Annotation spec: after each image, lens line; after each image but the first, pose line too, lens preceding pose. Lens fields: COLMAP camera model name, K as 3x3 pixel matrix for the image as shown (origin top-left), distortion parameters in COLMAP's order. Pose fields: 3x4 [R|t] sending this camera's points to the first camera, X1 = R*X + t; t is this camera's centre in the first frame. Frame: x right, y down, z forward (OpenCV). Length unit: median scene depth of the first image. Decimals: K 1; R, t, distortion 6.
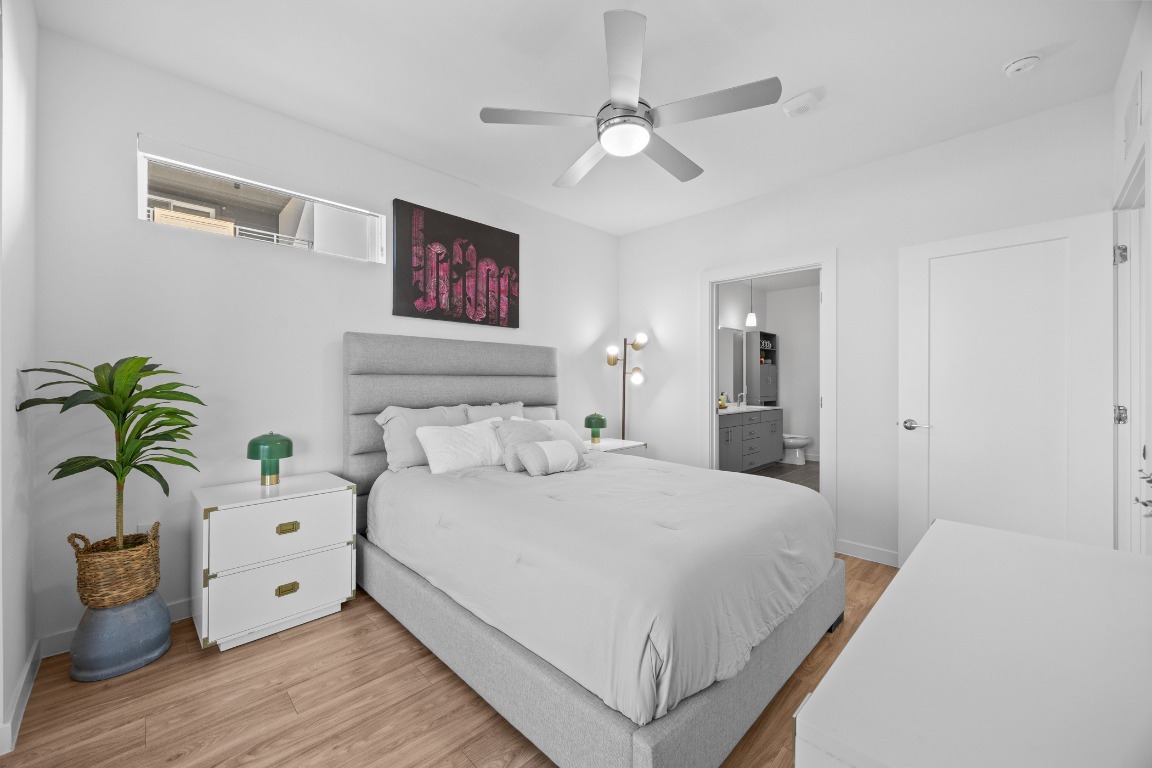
lens RADIAL K [[439.9, 0, 576.0], [0, 439.9, 384.0], [0, 0, 1]] dist [-0.001255, -0.000185]
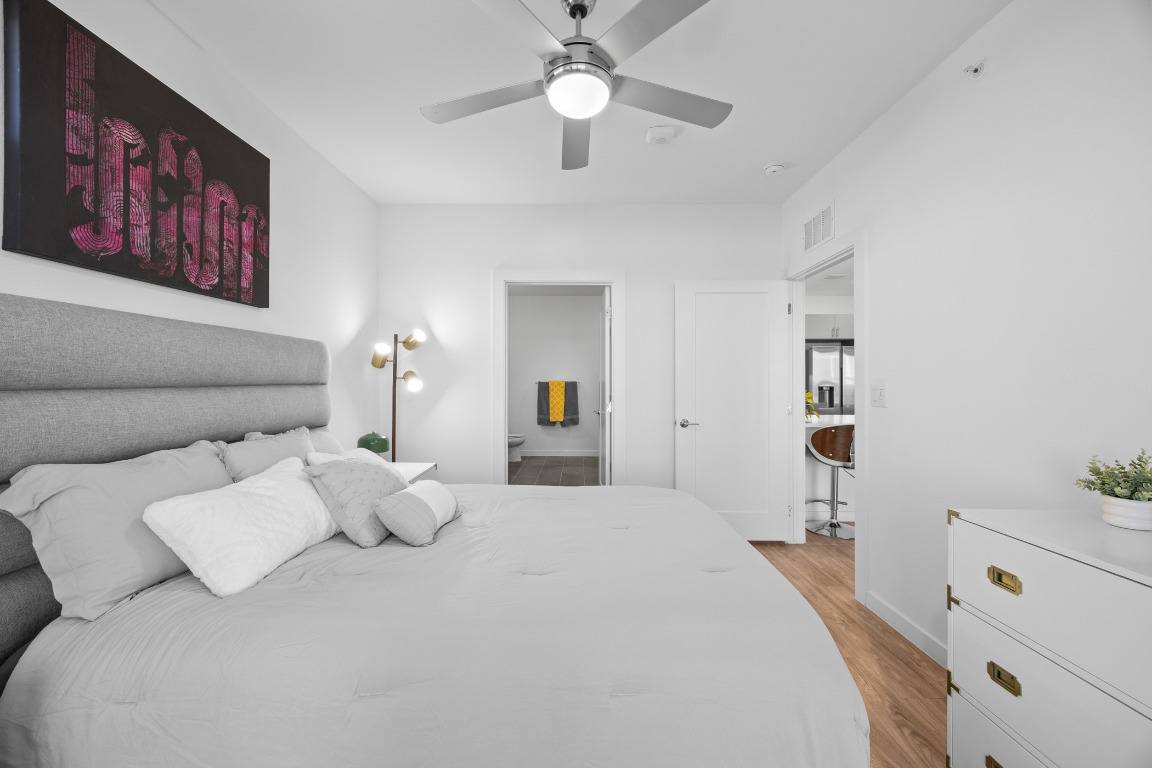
lens RADIAL K [[439.9, 0, 576.0], [0, 439.9, 384.0], [0, 0, 1]] dist [-0.001255, -0.000185]
pose [[0.713930, -0.006277, 0.700189, -0.283018], [0.002097, 0.999974, 0.006827, -0.024692], [-0.700214, -0.003406, 0.713925, 0.270174]]
